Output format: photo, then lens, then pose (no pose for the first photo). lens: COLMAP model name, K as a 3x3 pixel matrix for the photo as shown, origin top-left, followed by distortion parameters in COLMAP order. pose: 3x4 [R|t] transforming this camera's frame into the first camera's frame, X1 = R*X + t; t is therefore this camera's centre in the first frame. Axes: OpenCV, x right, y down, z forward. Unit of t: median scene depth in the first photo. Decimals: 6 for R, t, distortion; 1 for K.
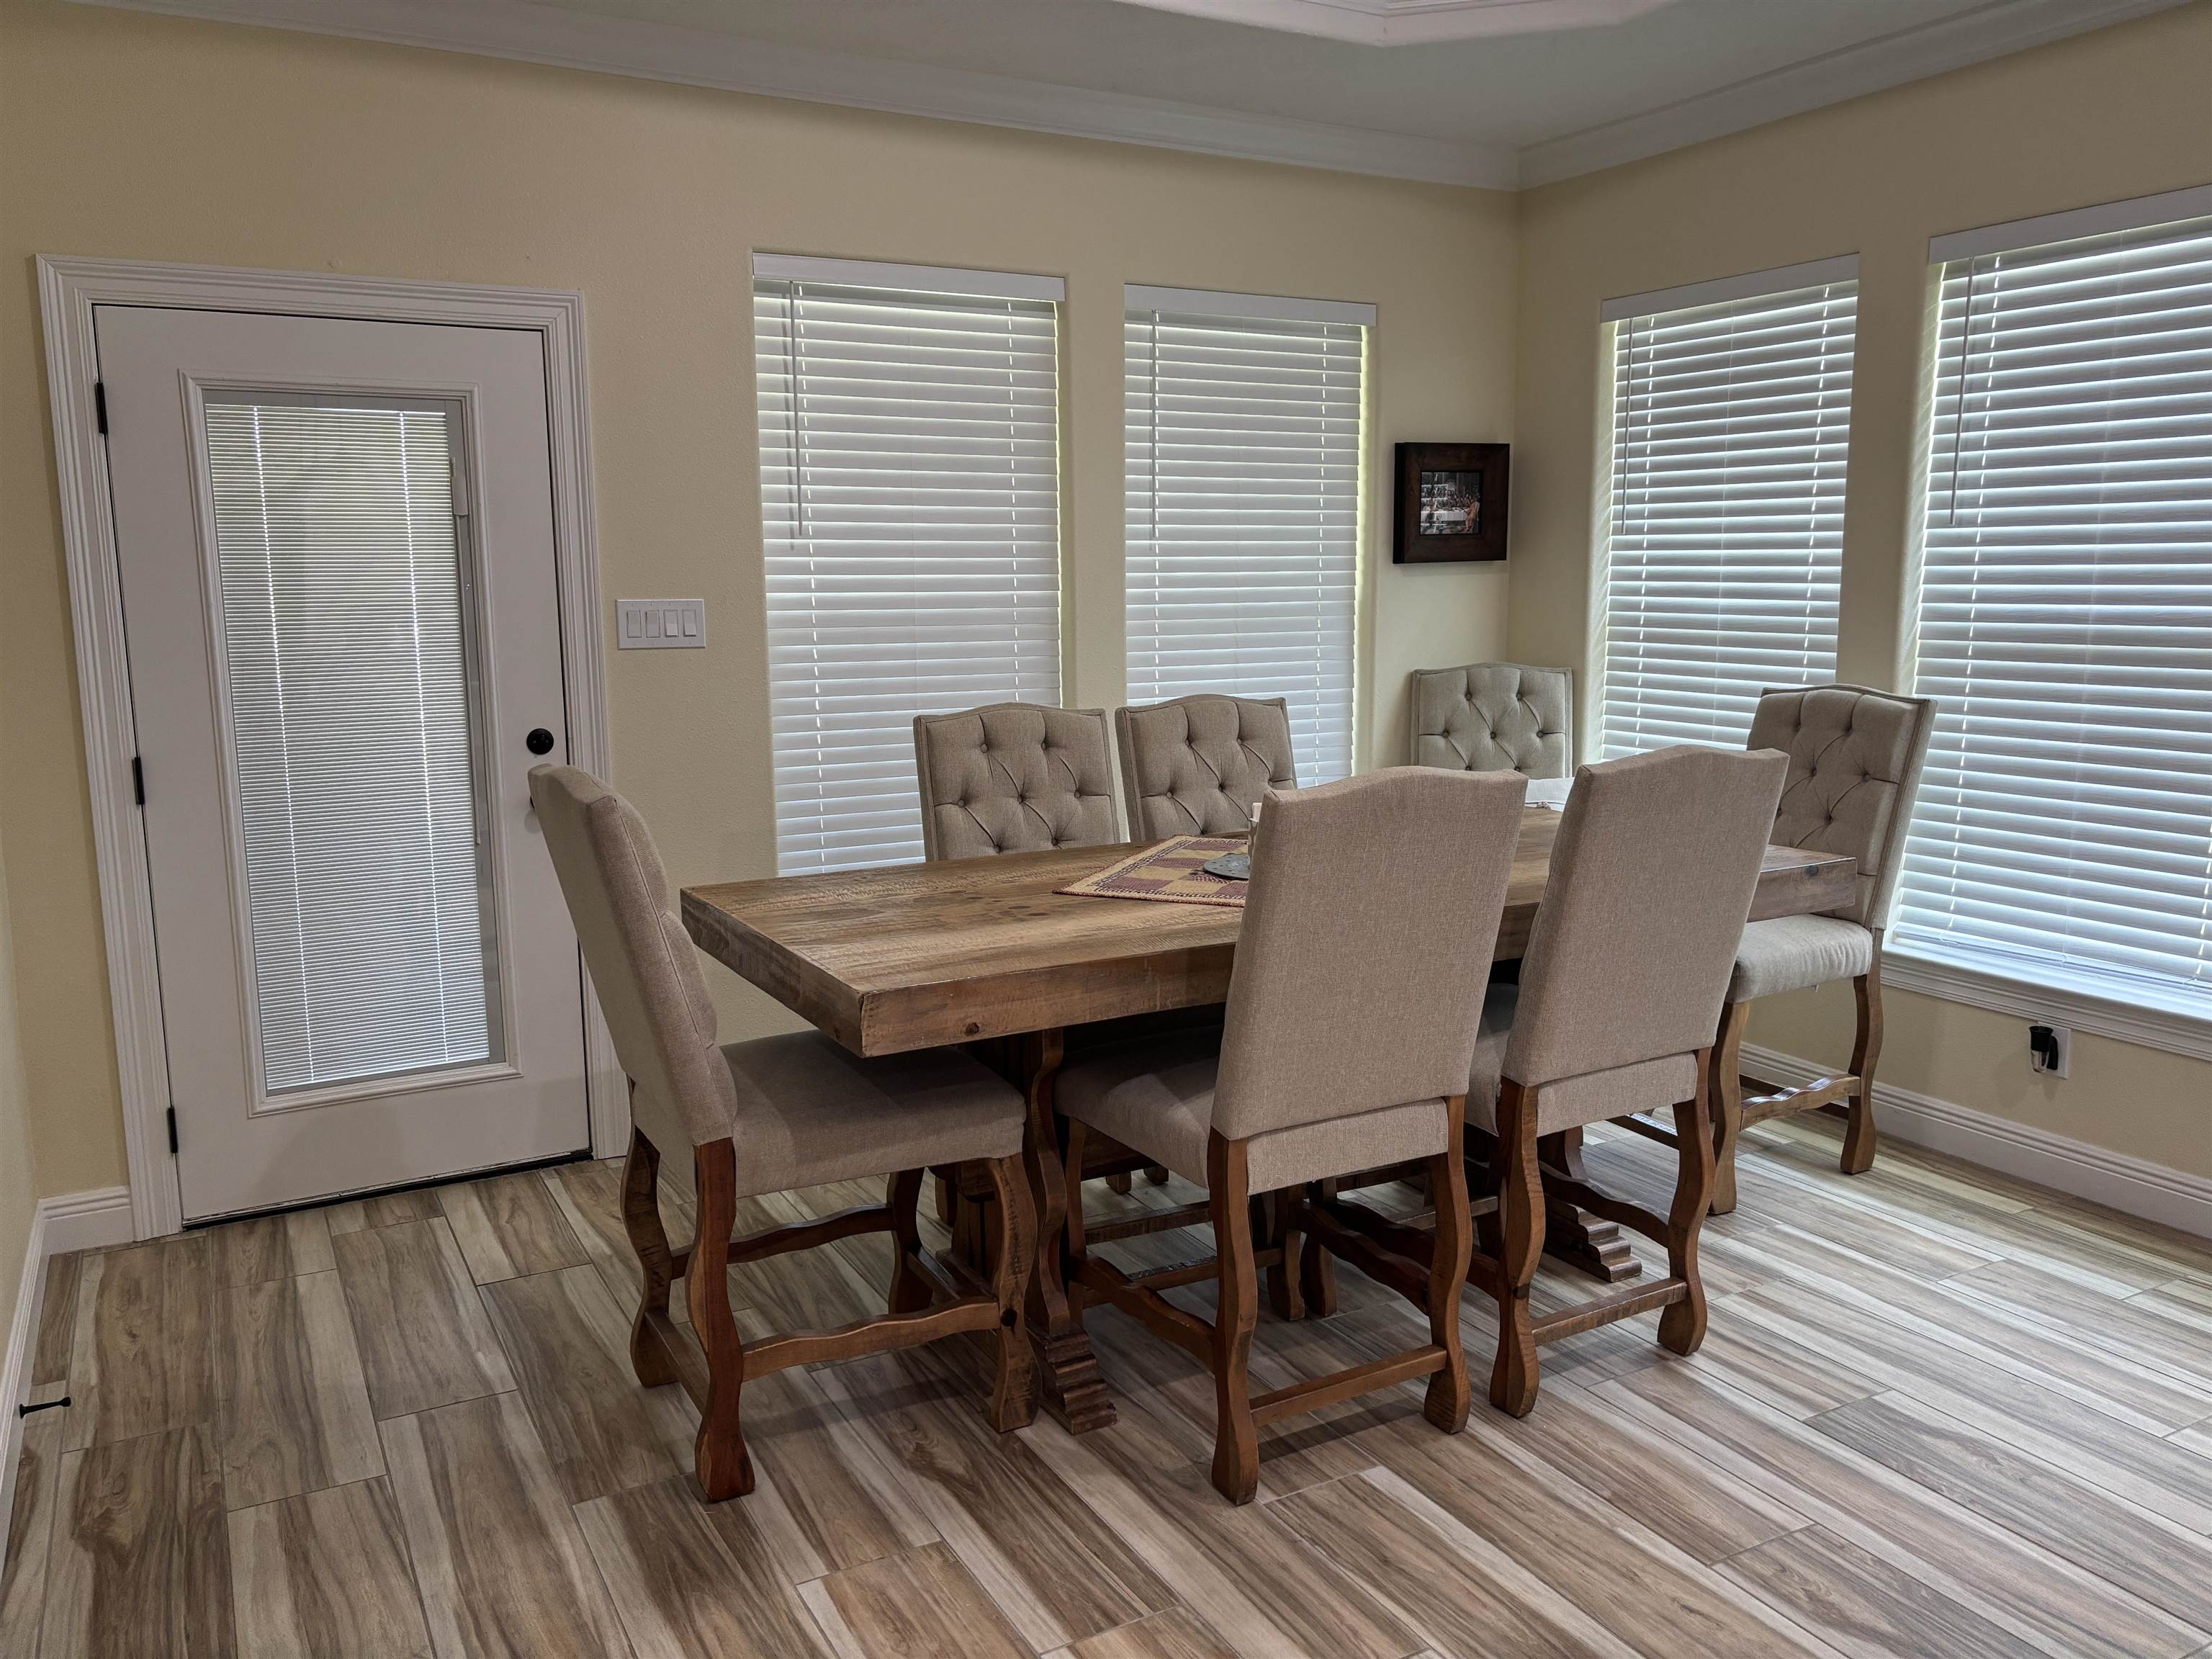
lens RADIAL K [[1674.6, 0, 1094.1], [0, 1674.6, 819.6], [0, 0, 1]] dist [0.061449, -0.060746]
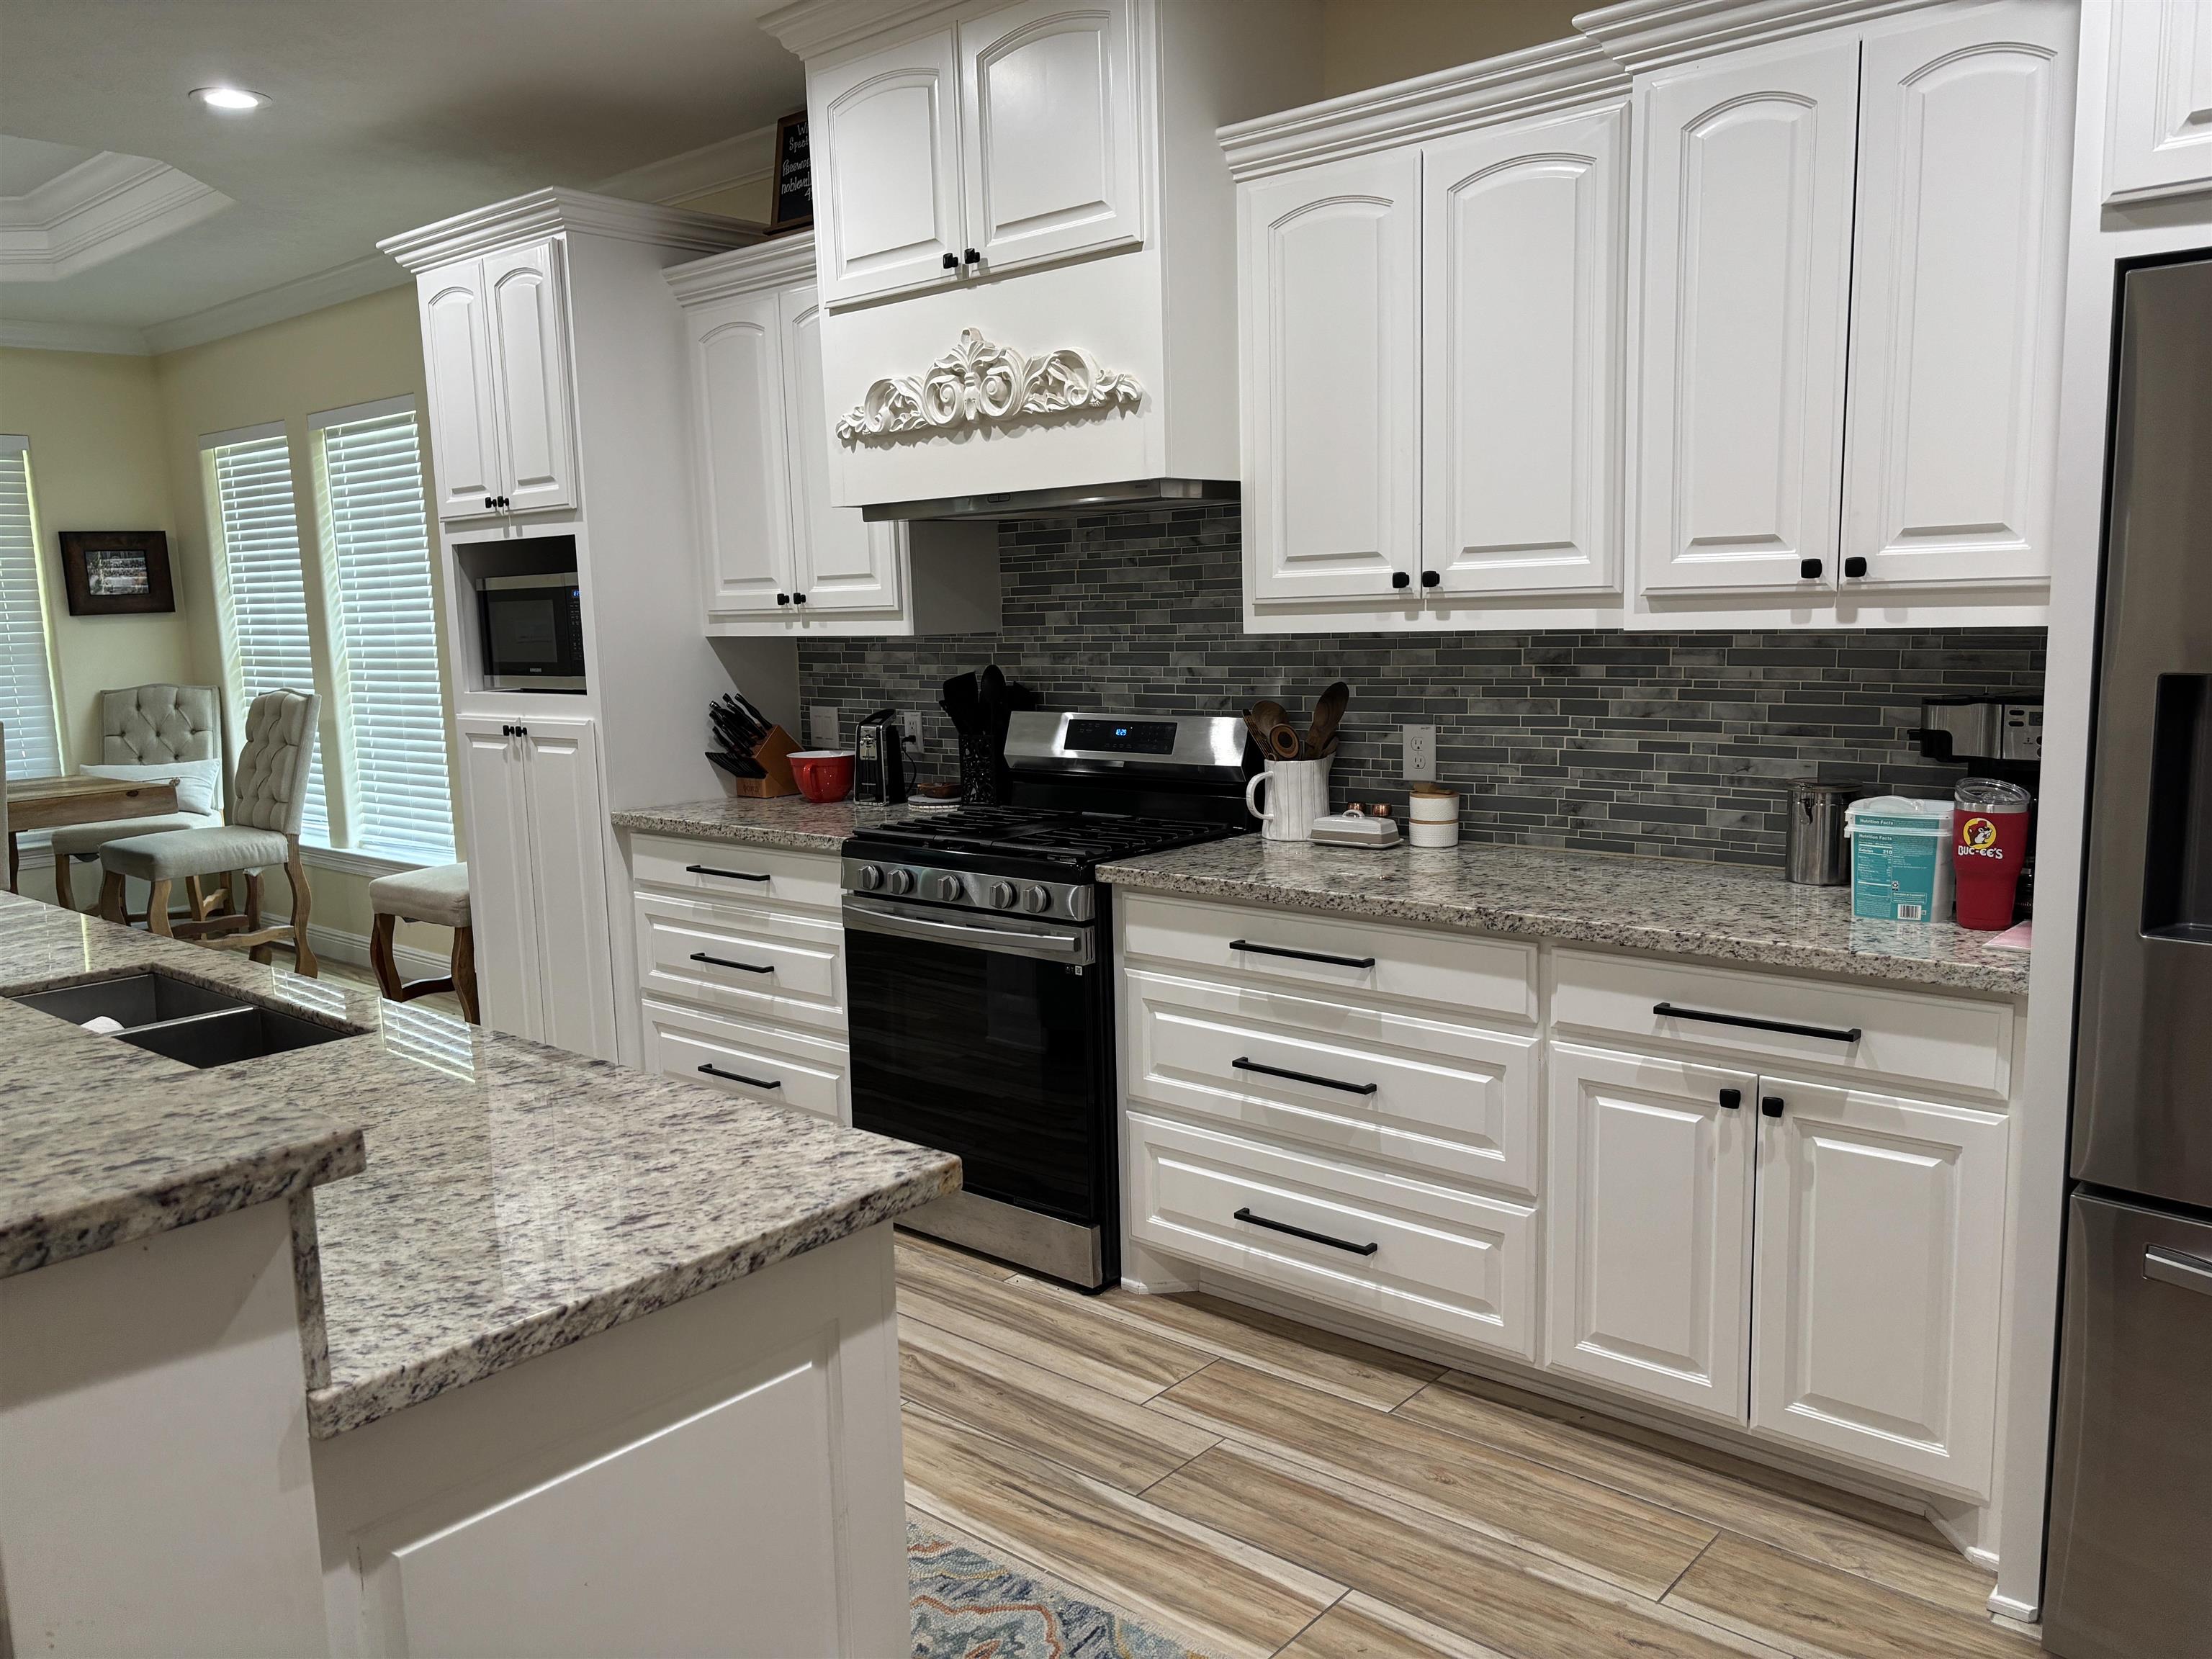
lens RADIAL K [[1674.6, 0, 1092.0], [0, 1674.6, 848.9], [0, 0, 1]] dist [0.061449, -0.060746]
pose [[0.939727, -0.072469, 0.334159, 0.510036], [0.073773, 0.997236, 0.008805, 0.096162], [-0.333873, 0.016378, 0.942476, -0.646505]]
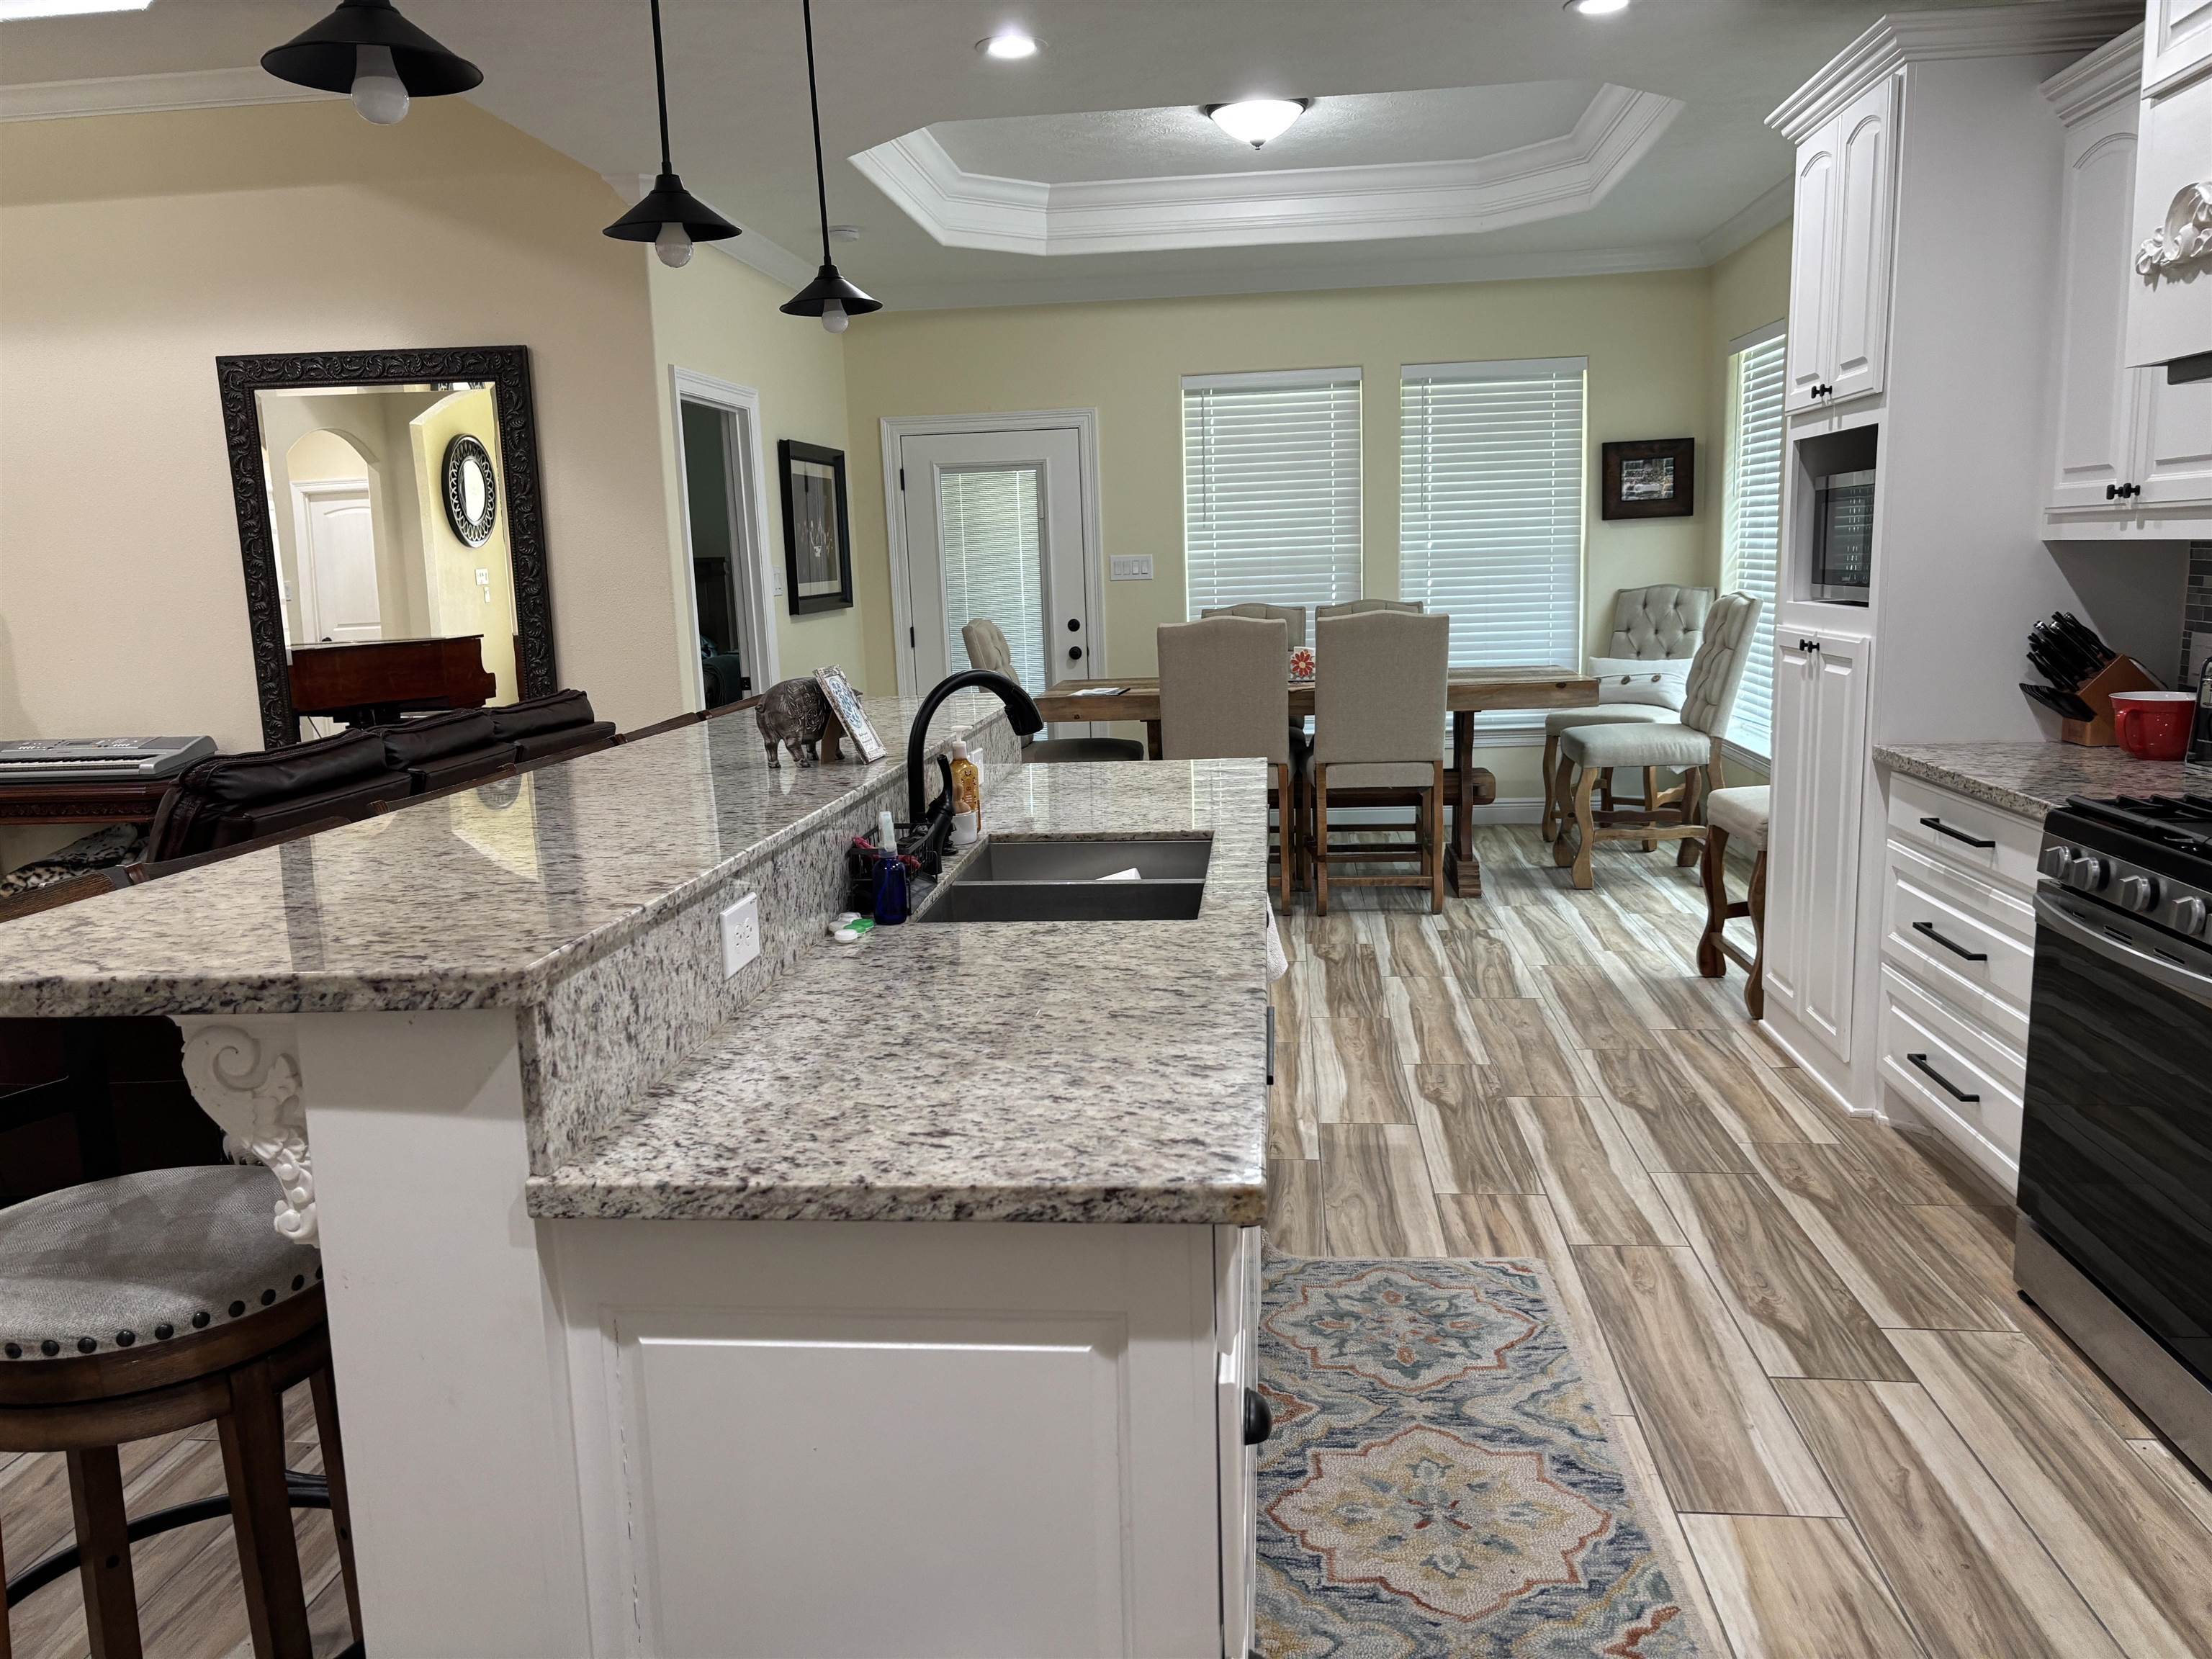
lens RADIAL K [[1674.6, 0, 1108.0], [0, 1674.6, 845.1], [0, 0, 1]] dist [0.061449, -0.060746]
pose [[0.824724, 0.076614, -0.560322, 0.720275], [-0.055259, 0.996957, 0.054982, 0.088706], [0.562830, -0.014382, 0.826448, -0.565169]]
